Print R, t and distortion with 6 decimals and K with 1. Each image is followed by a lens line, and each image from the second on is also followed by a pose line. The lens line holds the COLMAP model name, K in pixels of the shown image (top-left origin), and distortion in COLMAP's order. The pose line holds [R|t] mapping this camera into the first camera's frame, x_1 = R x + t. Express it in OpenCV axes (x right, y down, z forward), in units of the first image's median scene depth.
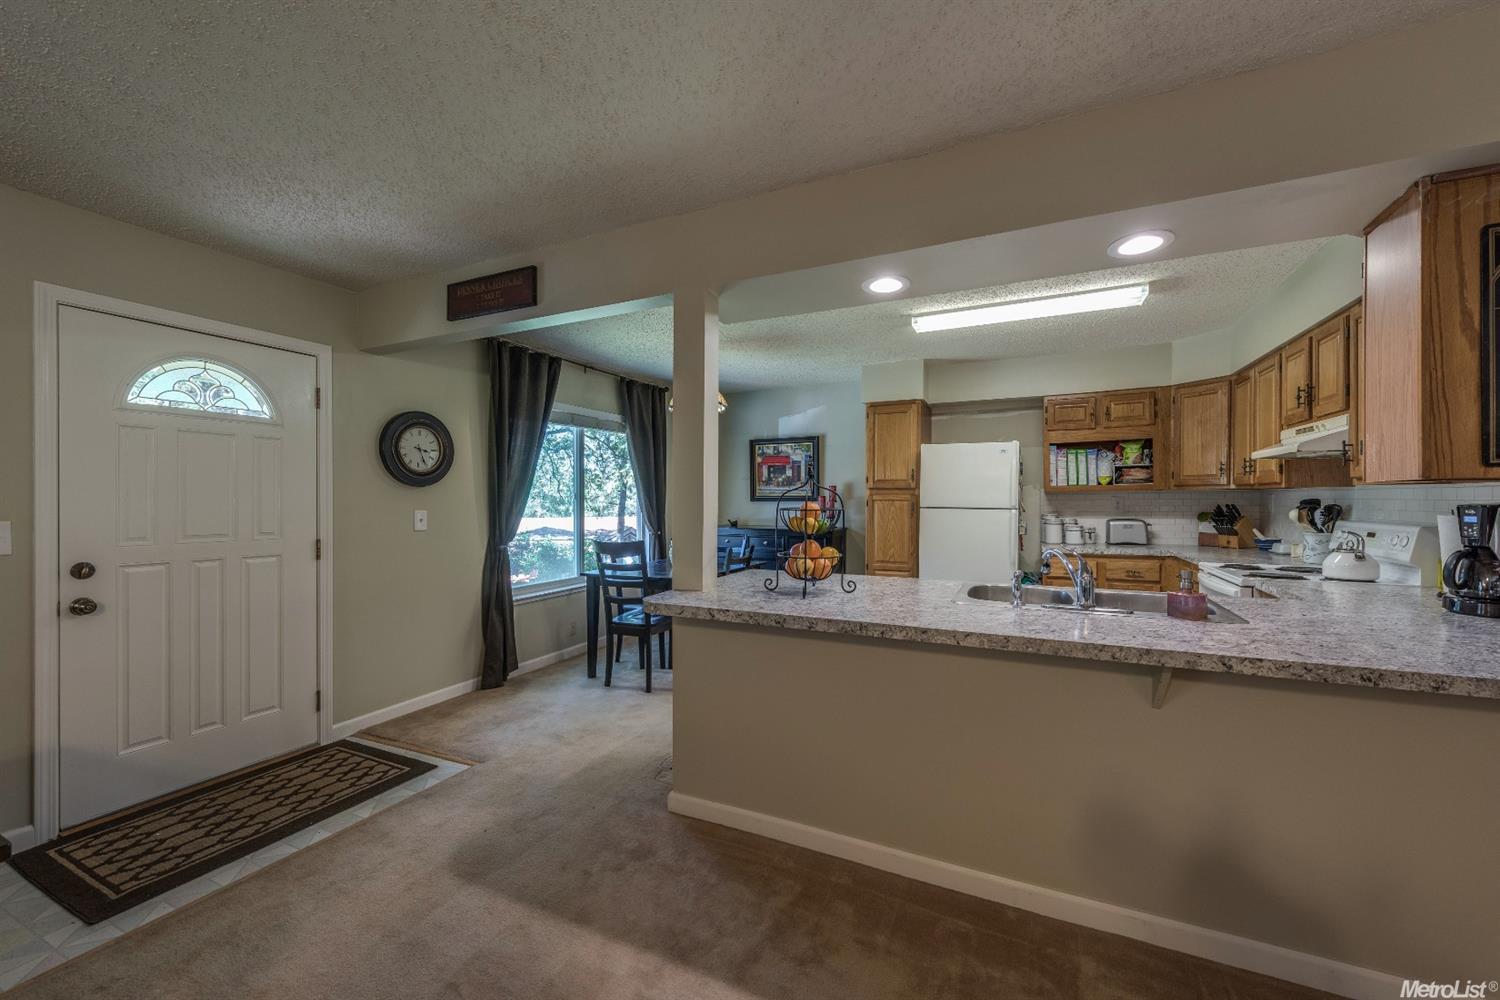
lens RADIAL K [[580.4, 0, 745.7], [0, 580.4, 501.7], [0, 0, 1]] dist [0.009335, -0.000683]
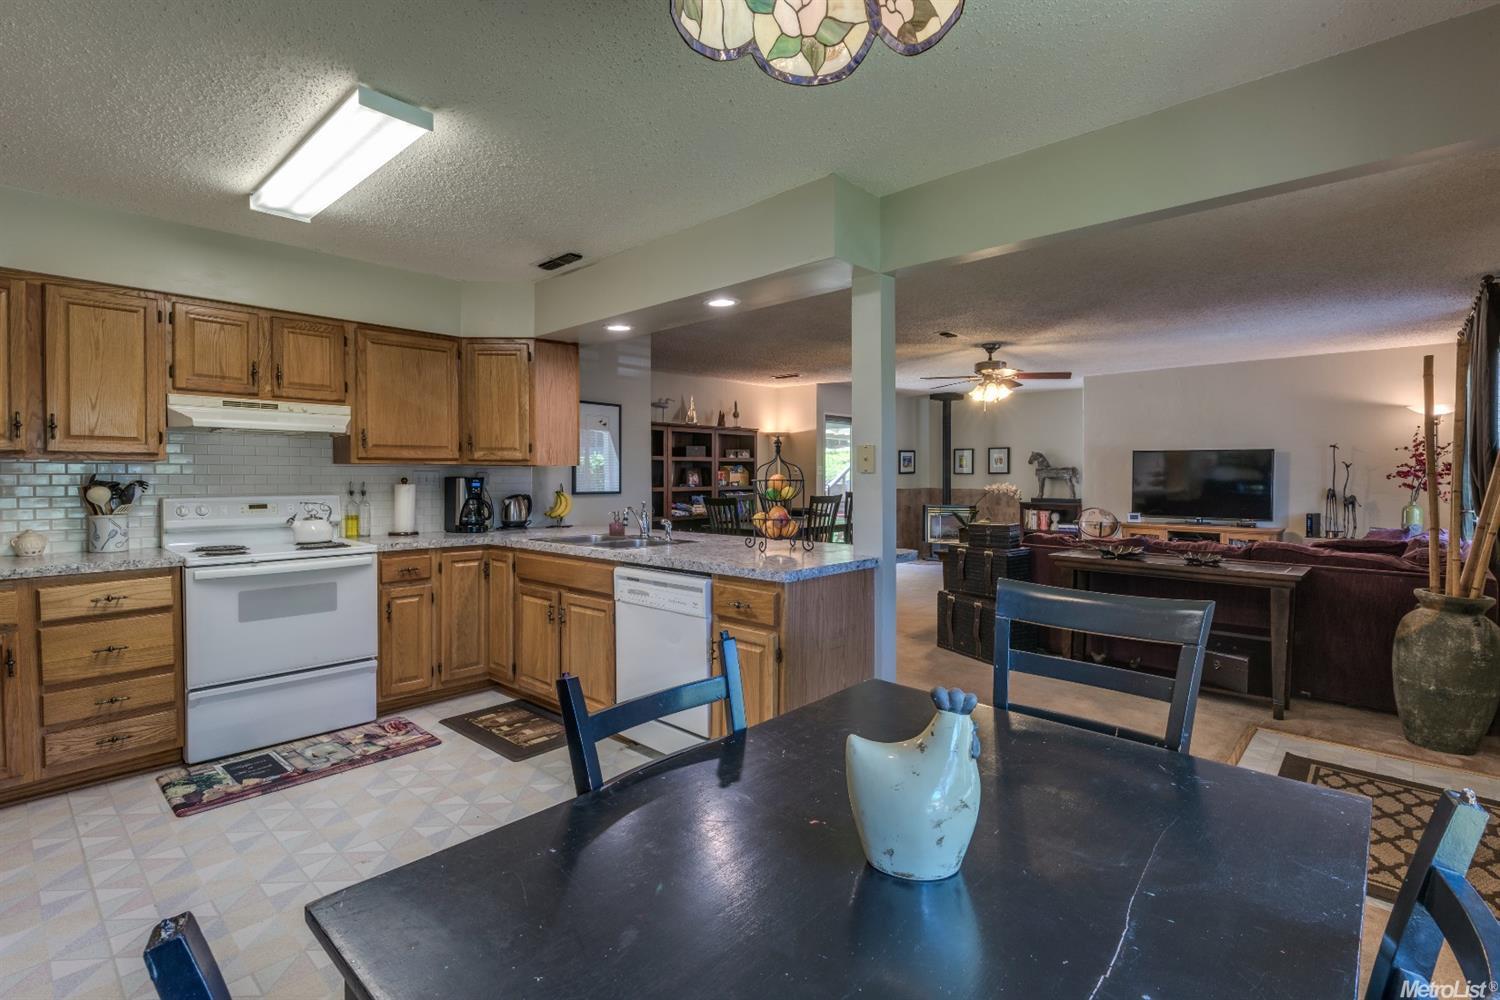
lens RADIAL K [[692.1, 0, 752.0], [0, 692.1, 486.4], [0, 0, 1]] dist [-0.000716, -0.000007]
pose [[-0.959553, -0.000142, 0.281527, -0.132871], [0.005216, 0.999819, 0.018283, -0.000571], [-0.281478, 0.019012, -0.959379, 1.245280]]
